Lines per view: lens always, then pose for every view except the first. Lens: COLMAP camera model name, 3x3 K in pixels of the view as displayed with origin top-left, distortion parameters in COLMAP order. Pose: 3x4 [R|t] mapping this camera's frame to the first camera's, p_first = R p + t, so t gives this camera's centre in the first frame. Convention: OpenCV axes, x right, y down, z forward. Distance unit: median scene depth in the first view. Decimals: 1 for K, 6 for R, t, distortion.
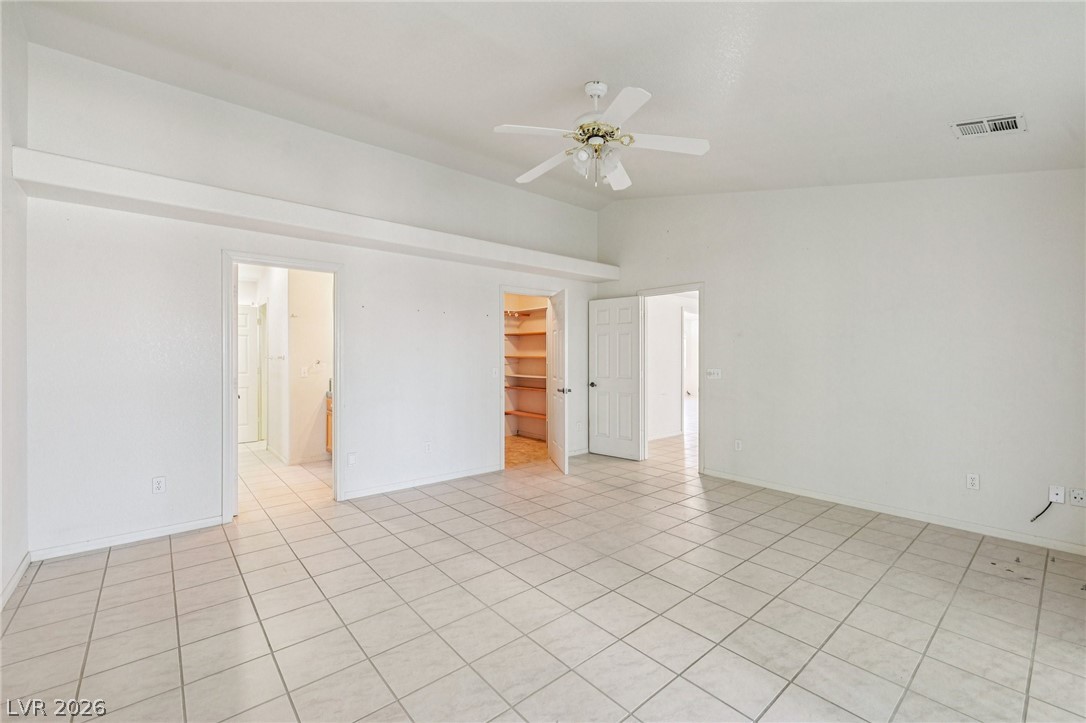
lens RADIAL K [[458.1, 0, 542.8], [0, 458.1, 358.1], [0, 0, 1]] dist [0.001224, 0.000185]
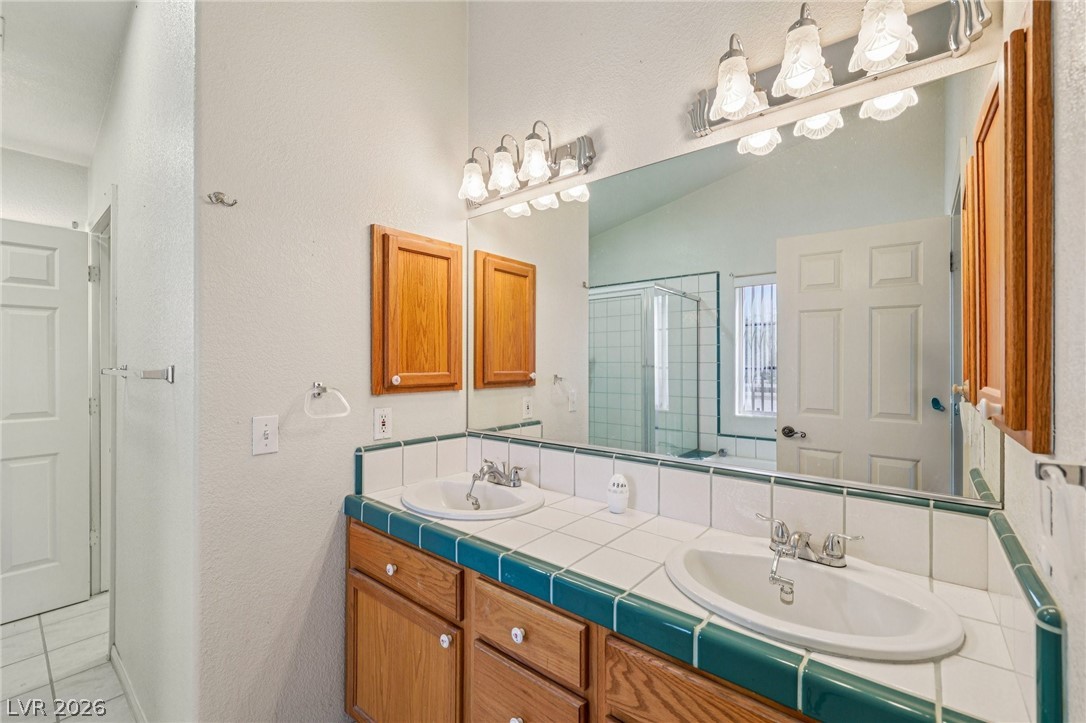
lens RADIAL K [[458.1, 0, 539.2], [0, 458.1, 361.8], [0, 0, 1]] dist [0.001224, 0.000185]
pose [[0.985010, -0.000543, 0.172495, -0.359594], [0.001902, 0.999968, -0.007710, -0.005173], [-0.172485, 0.007923, 0.984980, 0.627846]]
